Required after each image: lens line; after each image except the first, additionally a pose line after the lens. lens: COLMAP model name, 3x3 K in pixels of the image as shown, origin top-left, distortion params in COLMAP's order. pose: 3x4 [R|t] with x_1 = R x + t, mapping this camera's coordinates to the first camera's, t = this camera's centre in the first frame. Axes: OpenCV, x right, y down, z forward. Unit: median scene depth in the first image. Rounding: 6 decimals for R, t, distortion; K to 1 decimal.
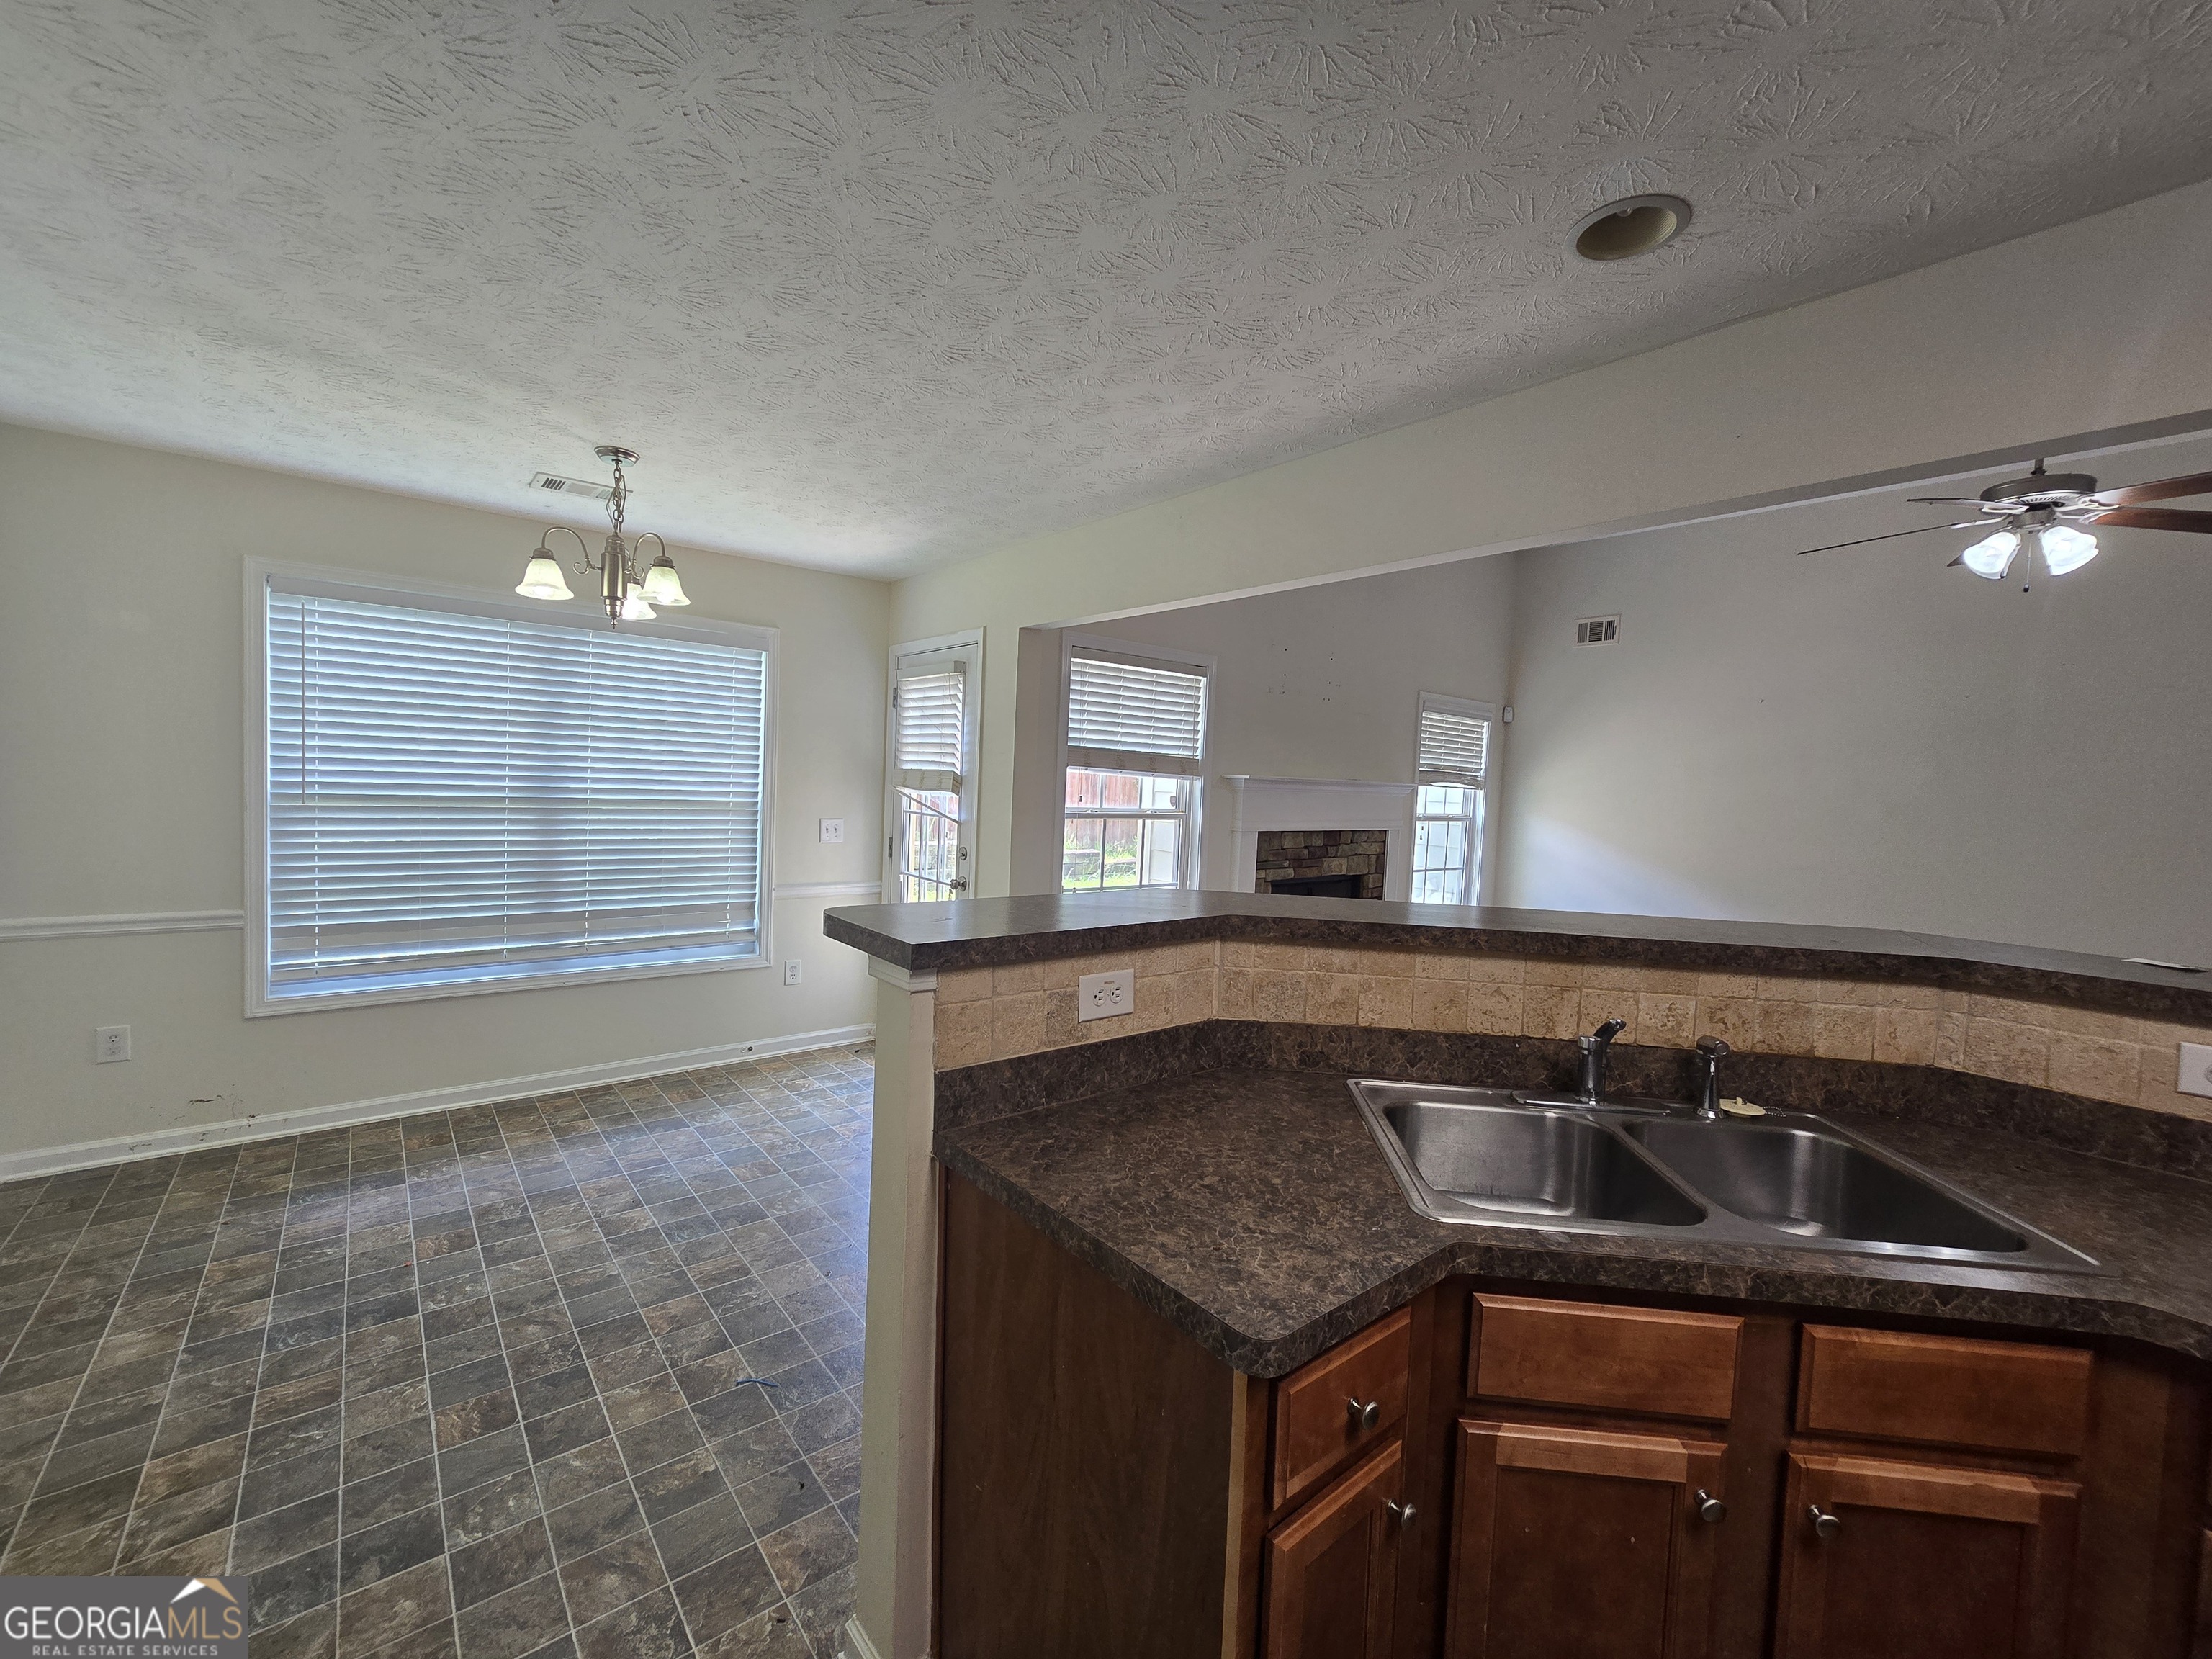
lens RADIAL K [[906.6, 0, 1103.0], [0, 906.6, 828.7], [0, 0, 1]] dist [-0.001401, -0.000208]
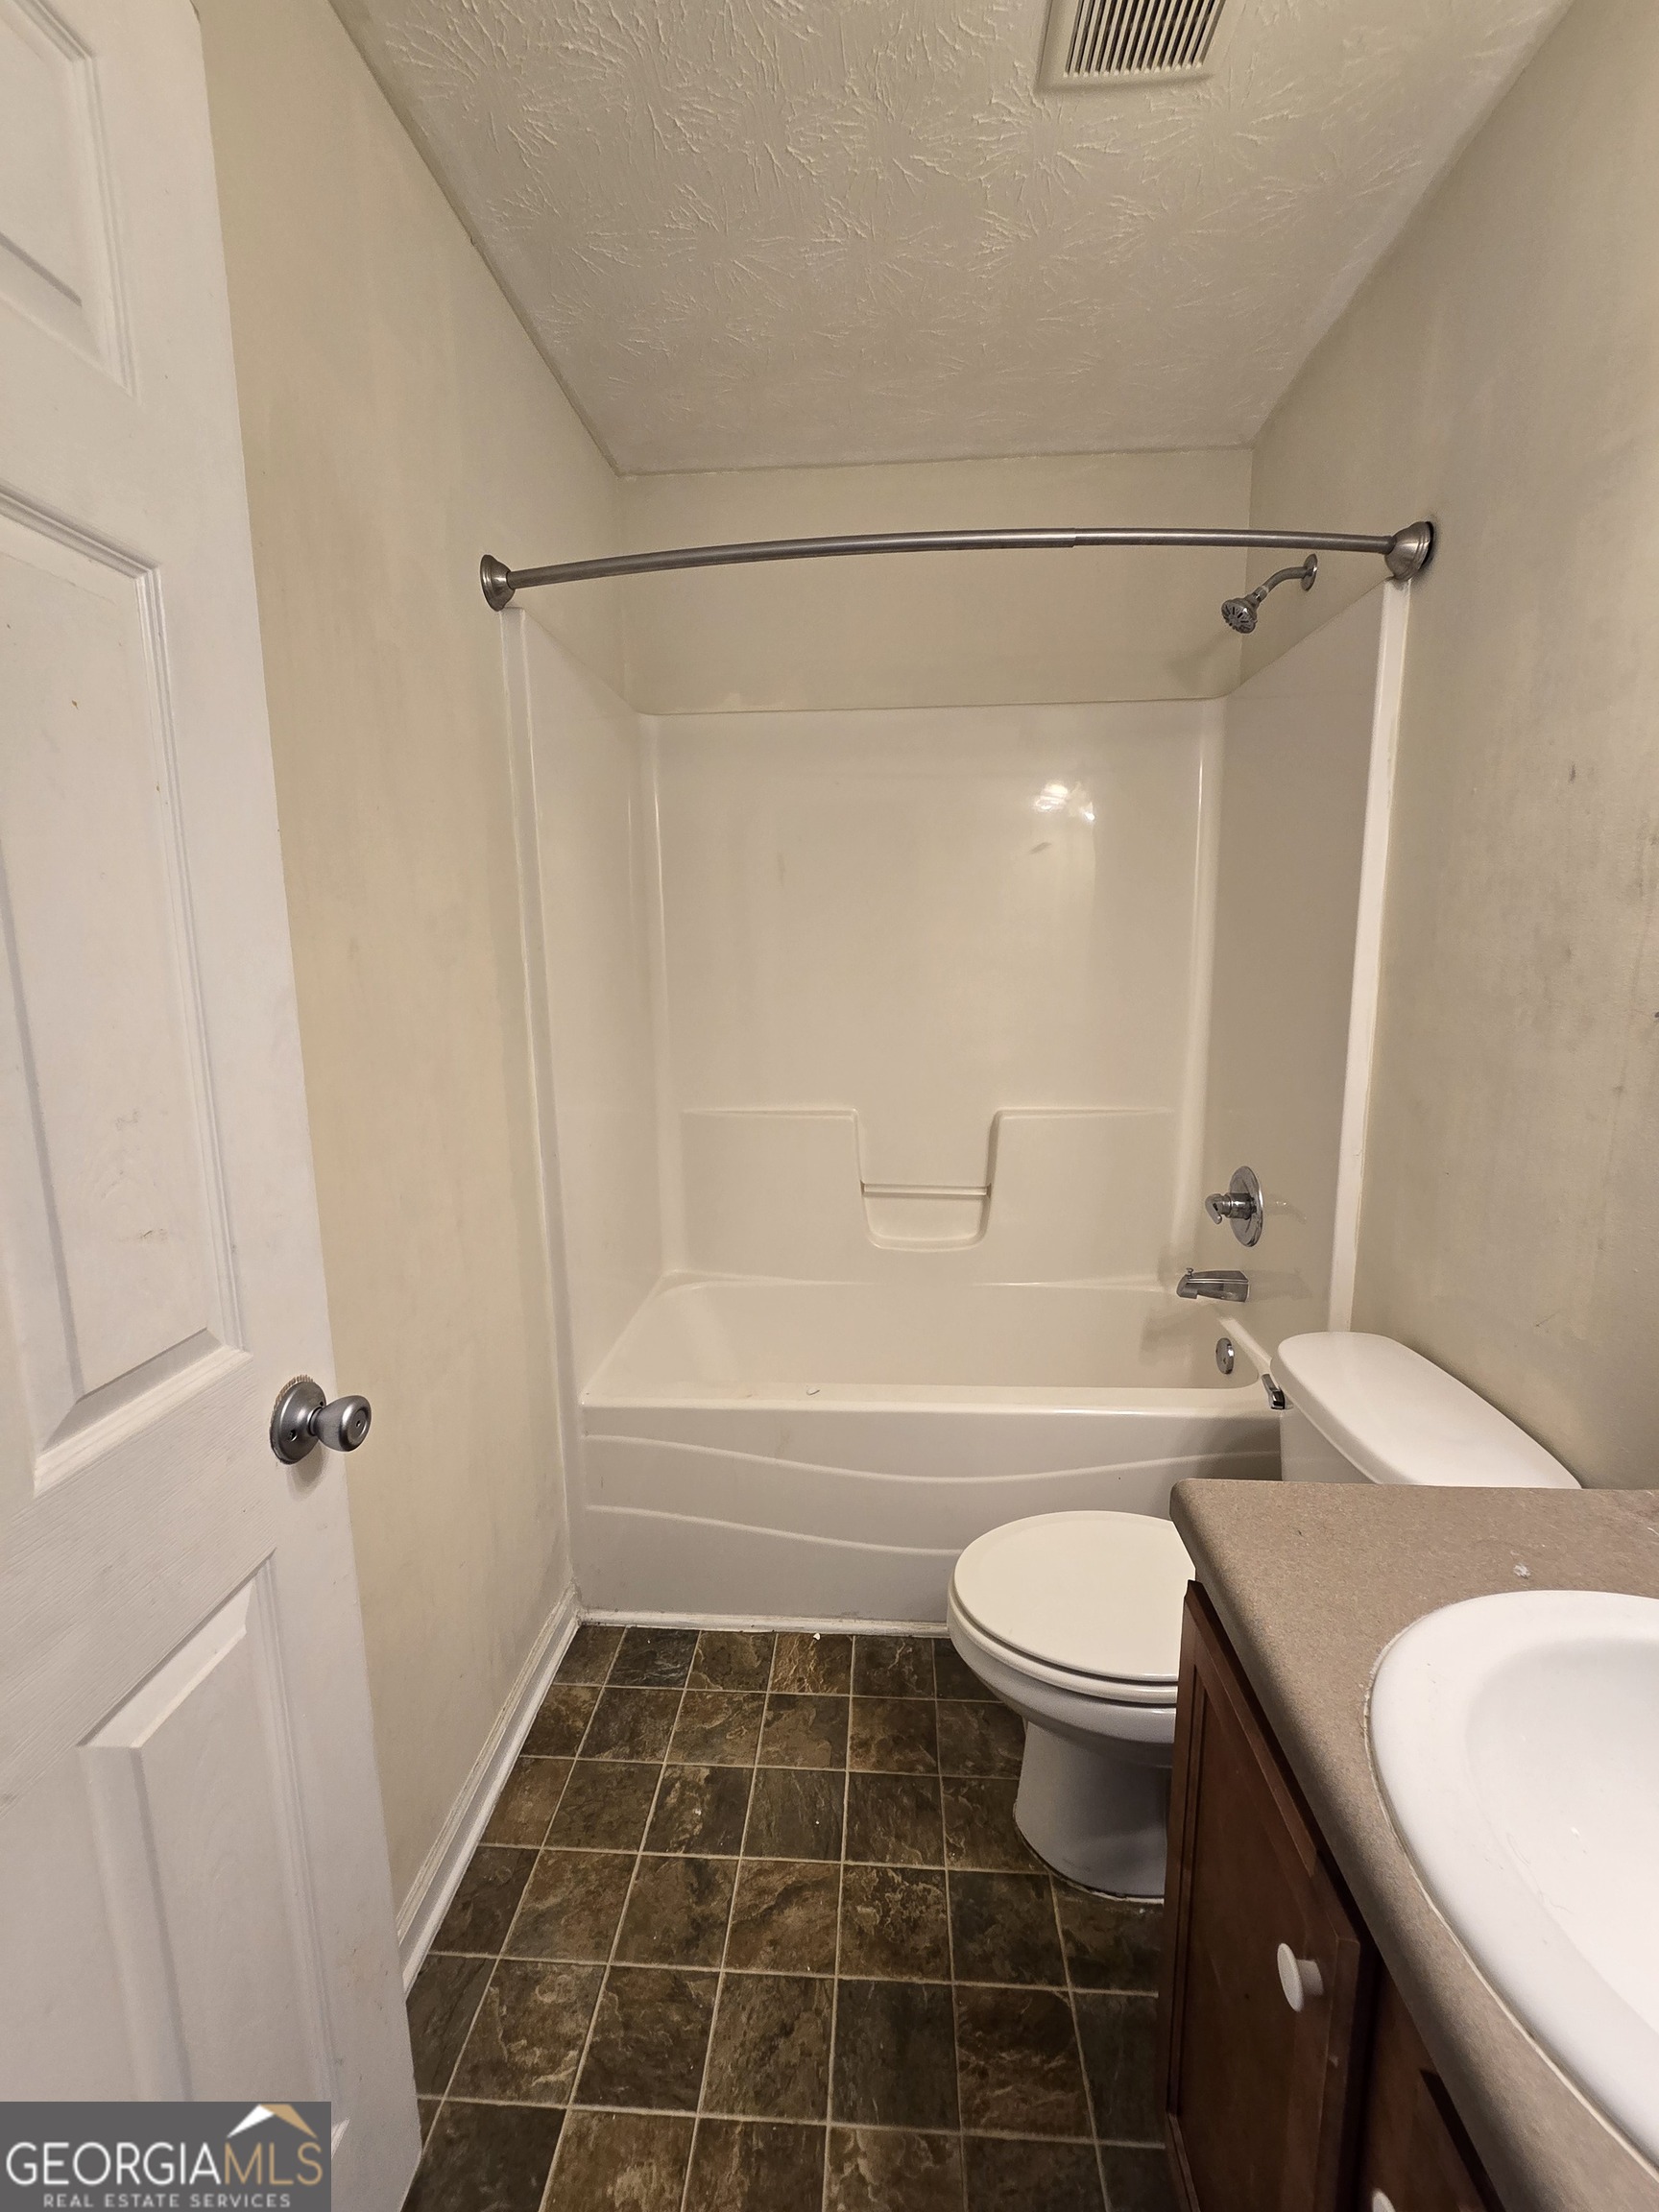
lens RADIAL K [[906.6, 0, 832.3], [0, 906.6, 1101.3], [0, 0, 1]] dist [-0.001401, -0.000208]
pose [[0.676760, -0.166373, 0.717158, -0.950903], [0.071170, 0.984352, 0.161199, 0.010667], [-0.732755, -0.058053, 0.678012, 0.476172]]
